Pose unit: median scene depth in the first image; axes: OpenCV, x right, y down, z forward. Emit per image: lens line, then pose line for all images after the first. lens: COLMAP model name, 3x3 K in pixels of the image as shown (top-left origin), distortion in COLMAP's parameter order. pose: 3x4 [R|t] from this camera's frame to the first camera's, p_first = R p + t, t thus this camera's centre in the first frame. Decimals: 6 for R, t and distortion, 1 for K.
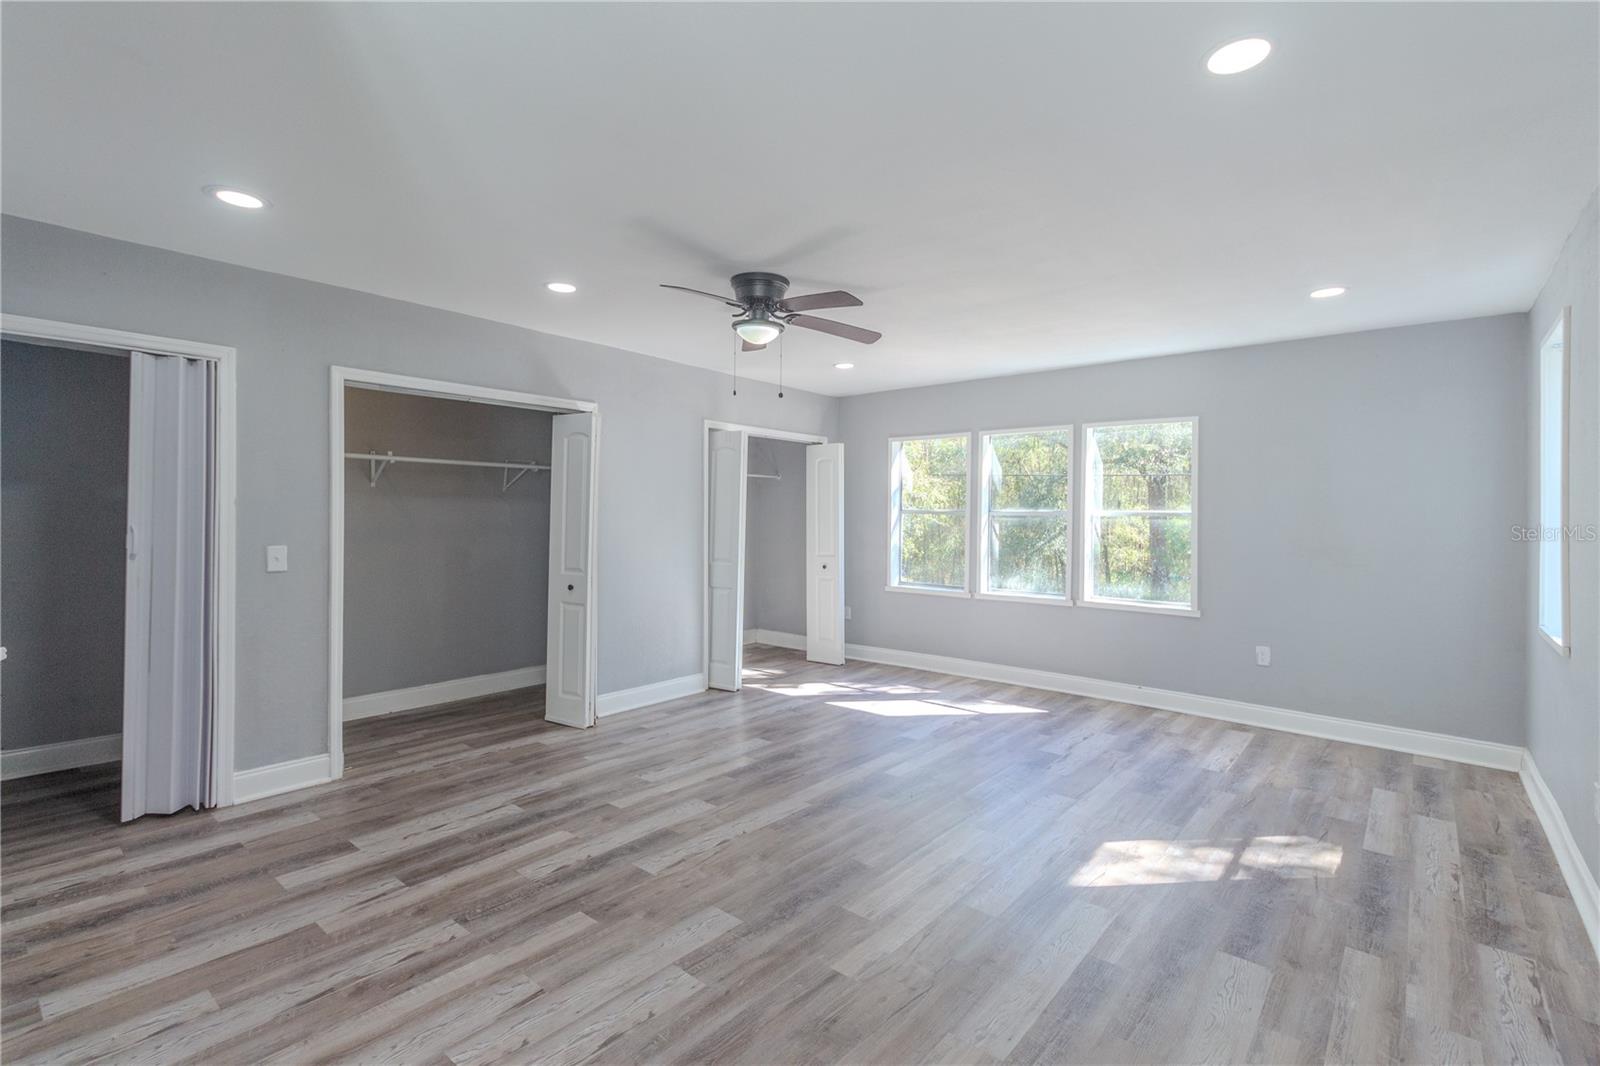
lens RADIAL K [[735.8, 0, 796.6], [0, 735.8, 511.3], [0, 0, 1]] dist [-0.000786, -0.000267]
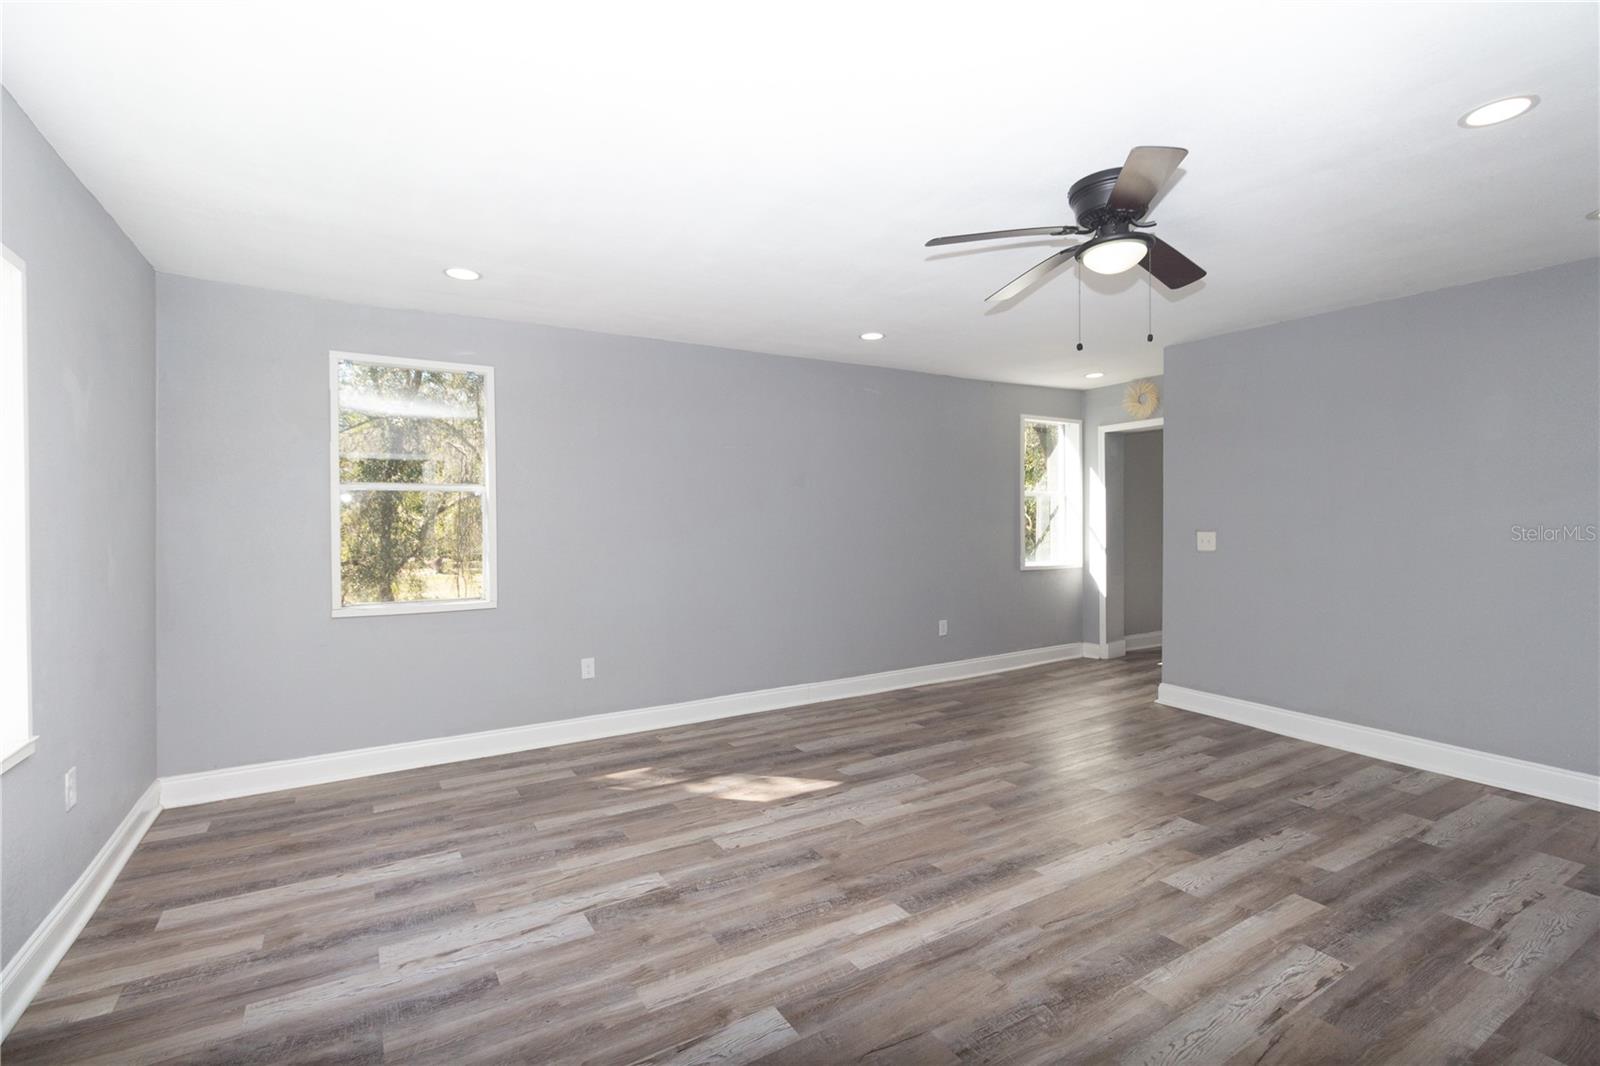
lens RADIAL K [[735.8, 0, 796.6], [0, 735.8, 511.3], [0, 0, 1]] dist [-0.000786, -0.000267]
pose [[-0.948671, -0.003192, 0.316248, 0.015185], [-0.006499, 0.999935, -0.009403, 0.015031], [-0.316197, -0.010976, -0.948630, 2.039474]]
